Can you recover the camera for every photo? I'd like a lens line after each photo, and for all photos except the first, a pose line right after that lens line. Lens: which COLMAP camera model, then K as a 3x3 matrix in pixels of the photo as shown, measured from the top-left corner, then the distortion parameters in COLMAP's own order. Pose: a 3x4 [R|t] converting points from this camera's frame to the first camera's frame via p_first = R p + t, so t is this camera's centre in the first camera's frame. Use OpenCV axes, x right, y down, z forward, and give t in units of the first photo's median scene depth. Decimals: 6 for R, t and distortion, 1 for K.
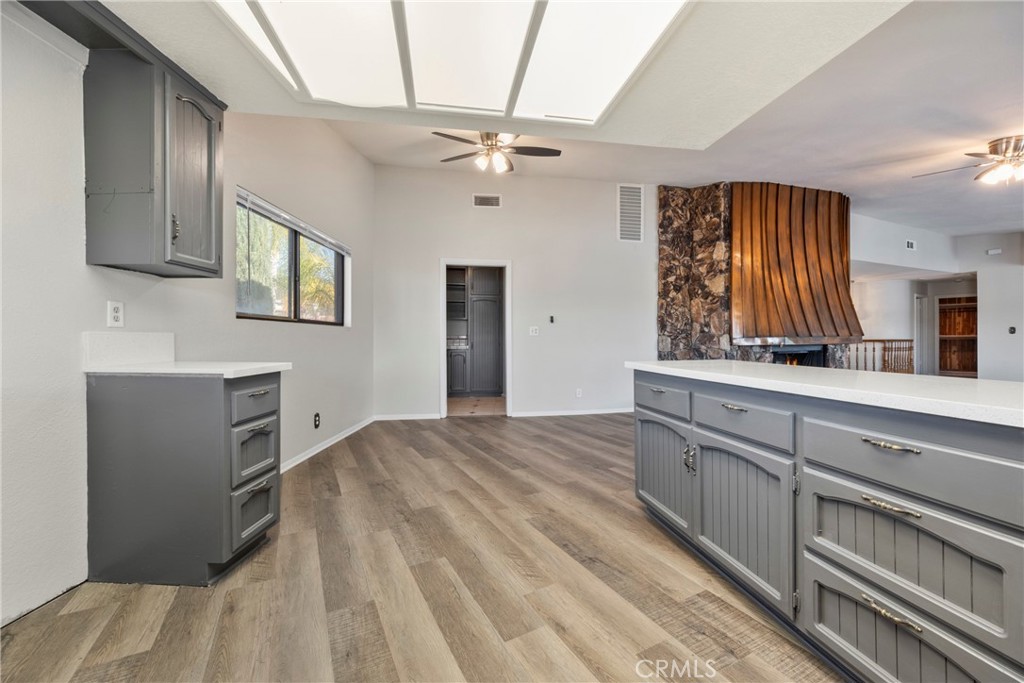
lens RADIAL K [[398.7, 0, 508.7], [0, 398.7, 342.7], [0, 0, 1]] dist [-0.001888, -0.000442]
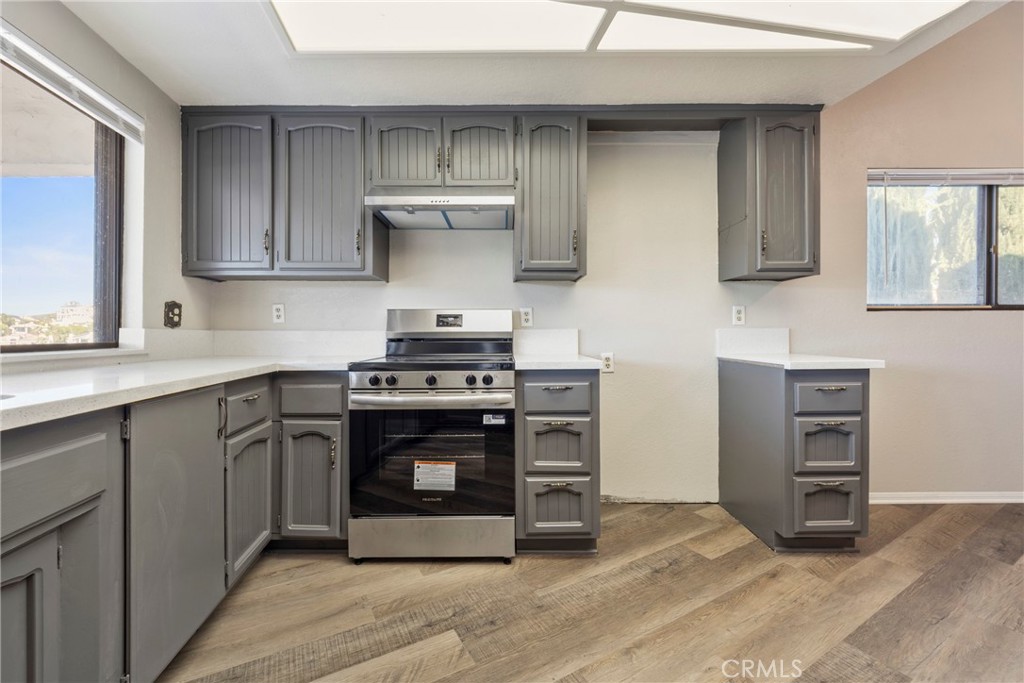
lens RADIAL K [[406.7, 0, 505.2], [0, 406.7, 336.7], [0, 0, 1]] dist [-0.002859, -0.000436]
pose [[0.022049, -0.000426, -0.999757, 0.118980], [-0.005373, 0.999985, -0.000544, 0.001702], [0.999742, 0.005384, 0.022046, 0.062352]]
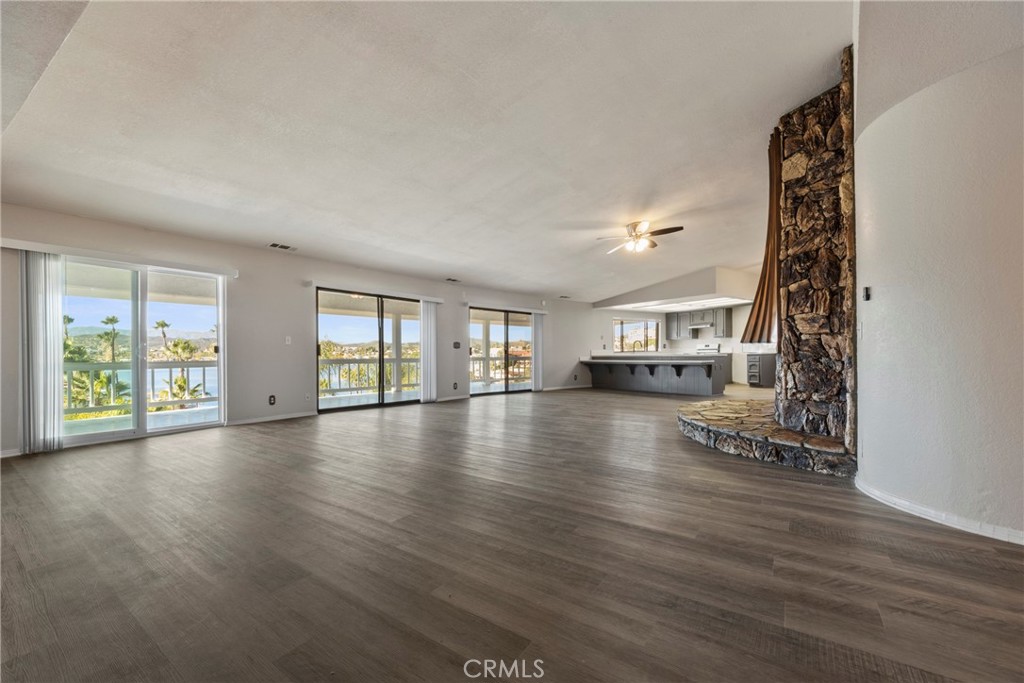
lens RADIAL K [[393.6, 0, 482.9], [0, 393.6, 351.8], [0, 0, 1]] dist [-0.000979, -0.000124]
pose [[-0.913784, 0.012214, -0.406017, 1.732236], [0.010814, 0.999925, 0.005744, -0.009203], [0.406057, 0.000858, -0.913847, 1.514389]]
